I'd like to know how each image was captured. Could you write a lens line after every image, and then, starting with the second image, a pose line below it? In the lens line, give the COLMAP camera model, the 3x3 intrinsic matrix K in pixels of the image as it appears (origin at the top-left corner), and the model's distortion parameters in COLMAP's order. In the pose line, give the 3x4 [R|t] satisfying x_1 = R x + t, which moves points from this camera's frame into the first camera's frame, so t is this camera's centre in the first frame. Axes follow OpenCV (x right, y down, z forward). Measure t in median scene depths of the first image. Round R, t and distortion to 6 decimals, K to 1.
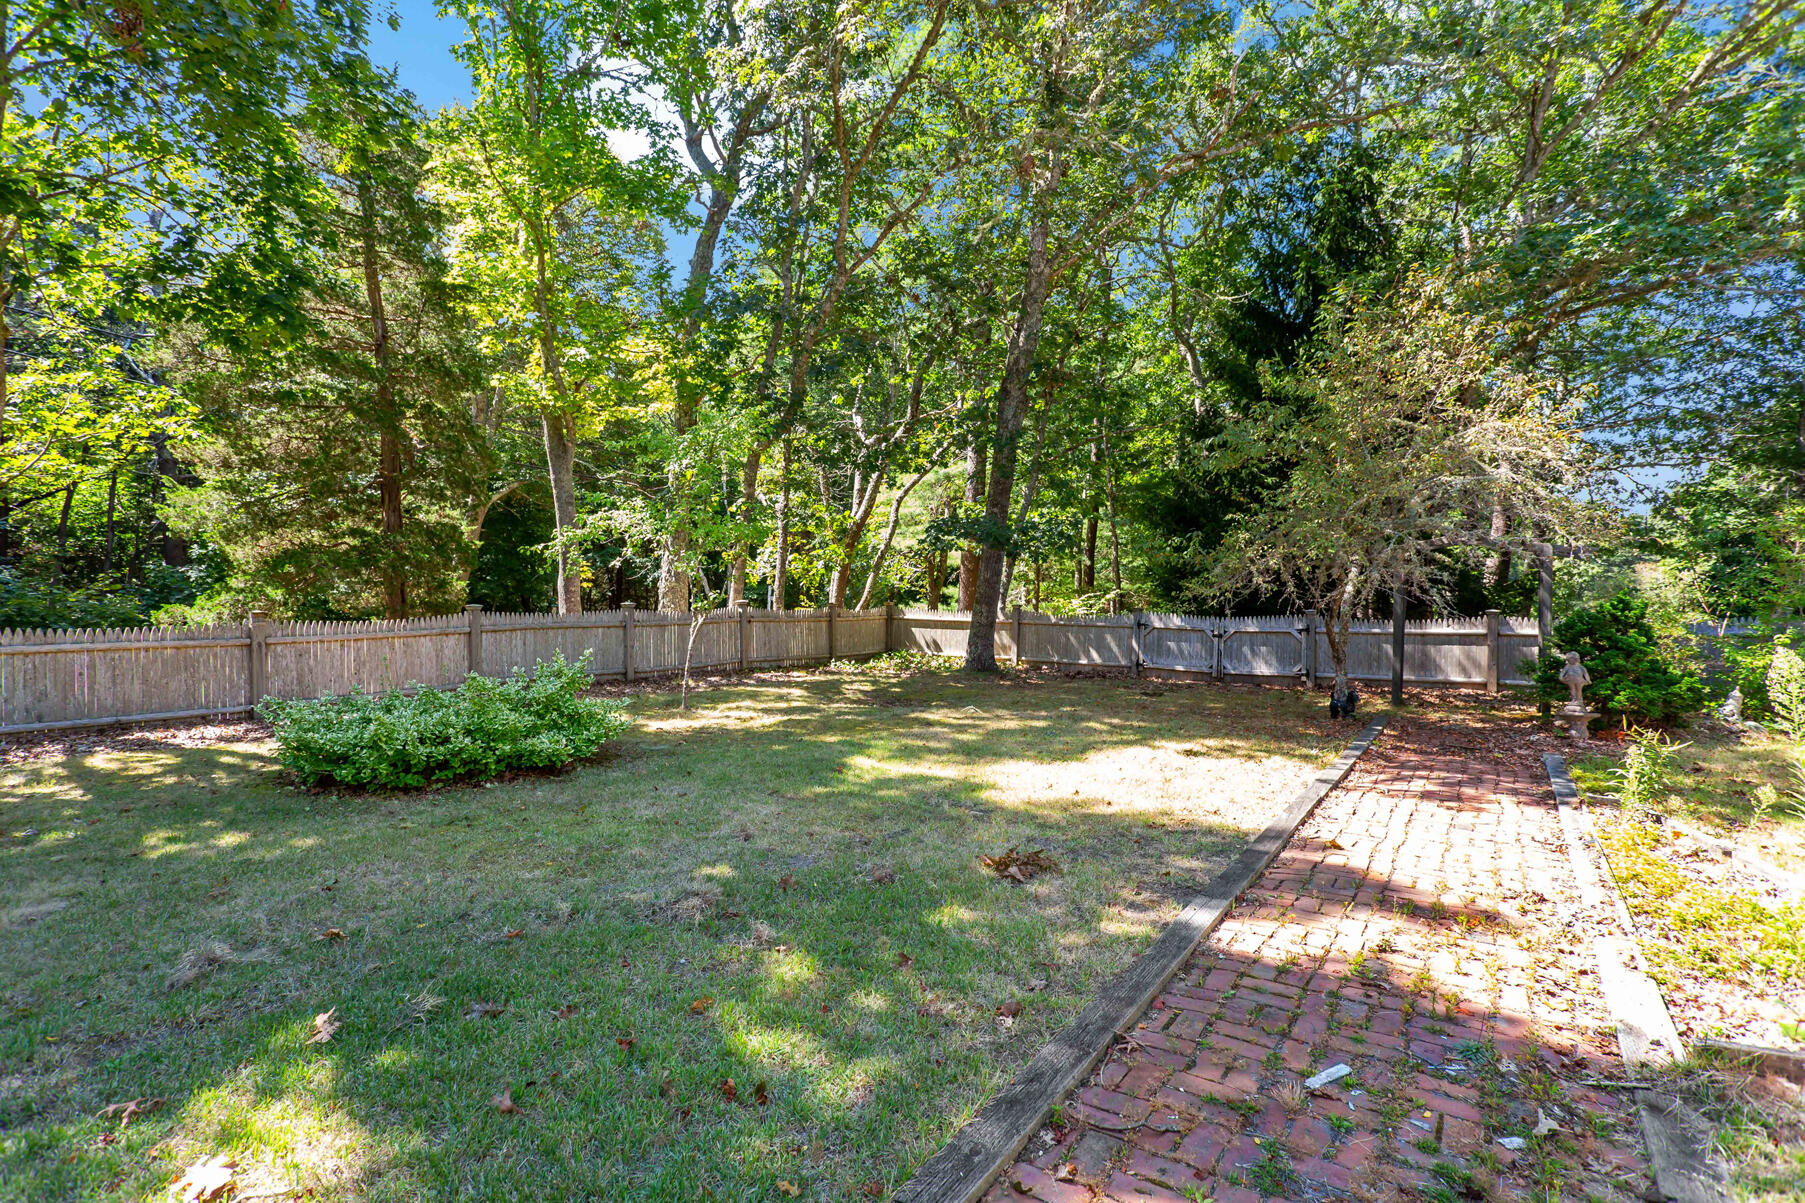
lens RADIAL K [[916.3, 0, 886.0], [0, 916.3, 601.8], [0, 0, 1]] dist [0.014549, -0.000335]
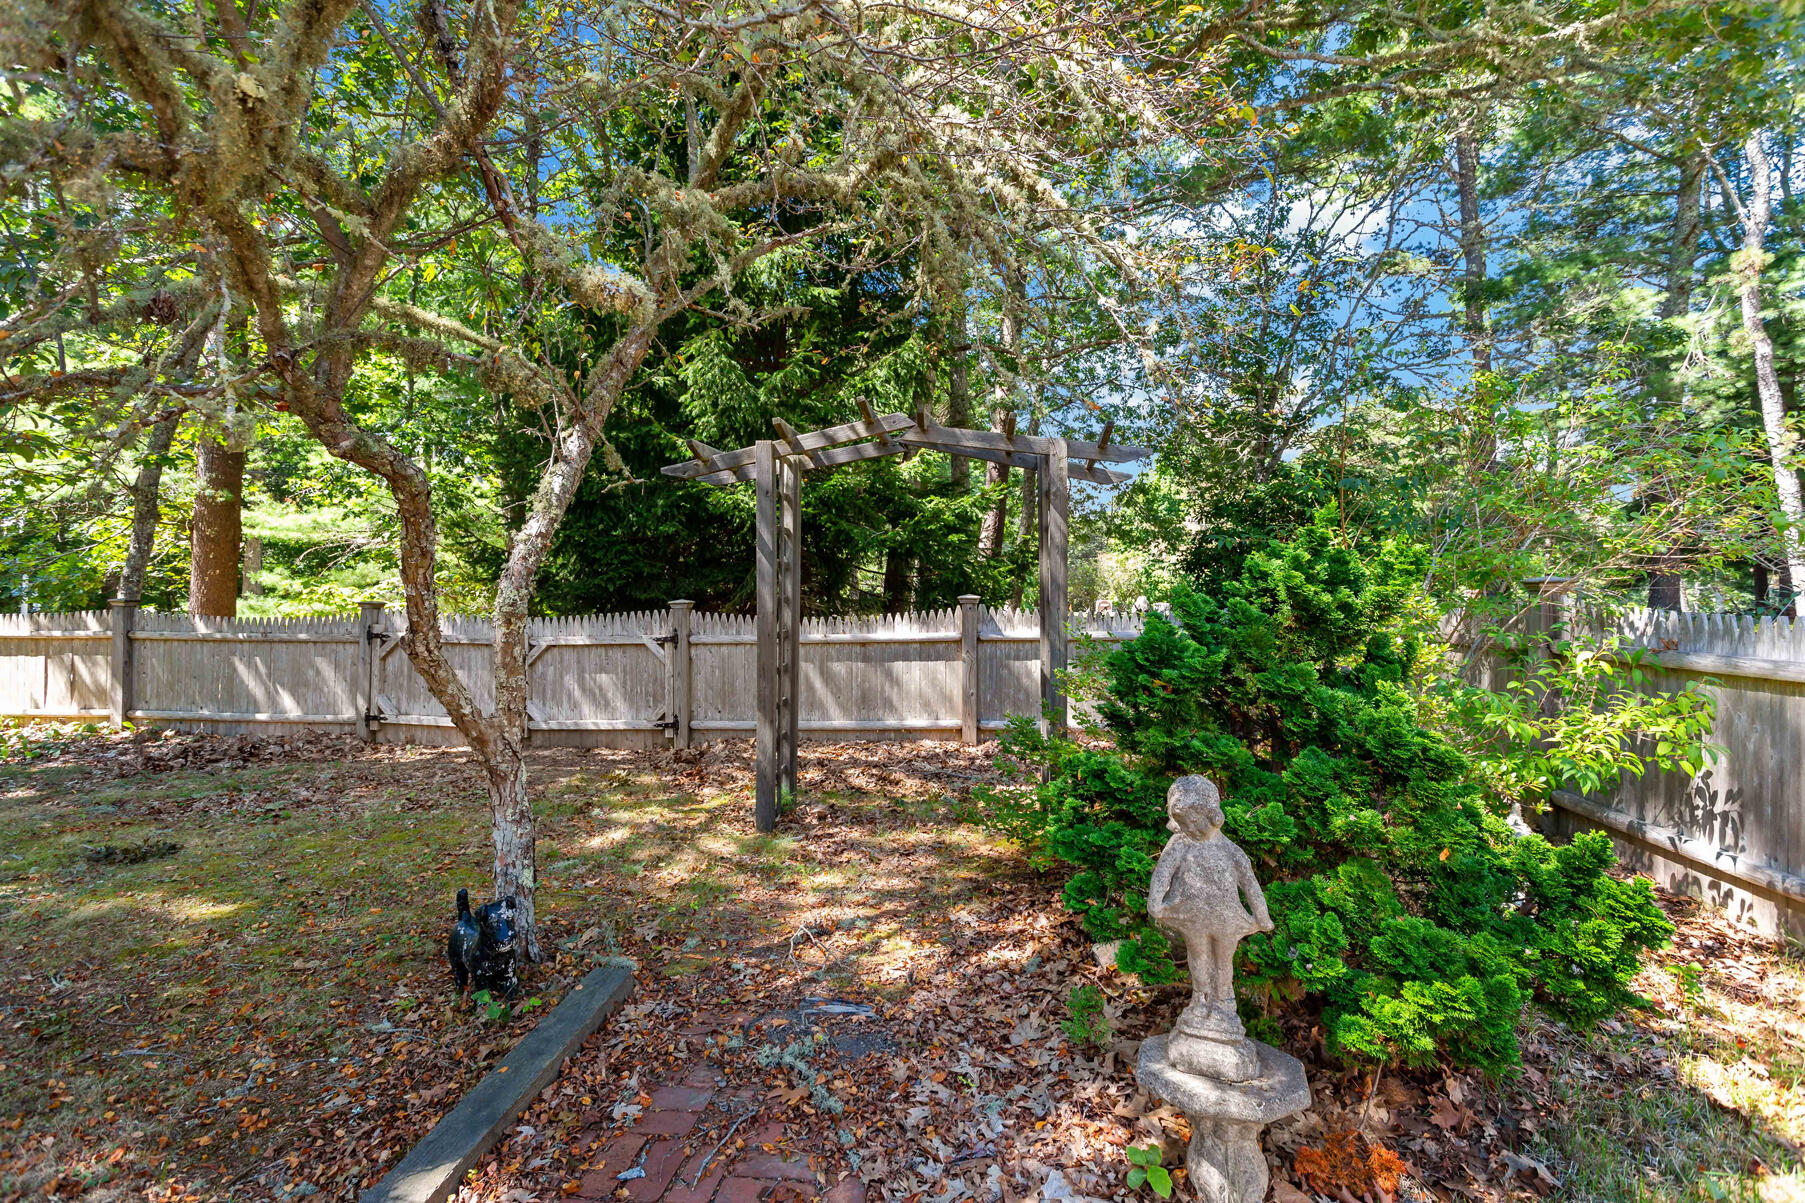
lens RADIAL K [[916.3, 0, 906.8], [0, 916.3, 597.0], [0, 0, 1]] dist [0.014549, -0.000335]
pose [[0.885277, -0.018018, 0.464715, 0.364193], [0.016541, 0.999837, 0.007256, 0.005302], [-0.464770, 0.001263, 0.885431, 0.523334]]
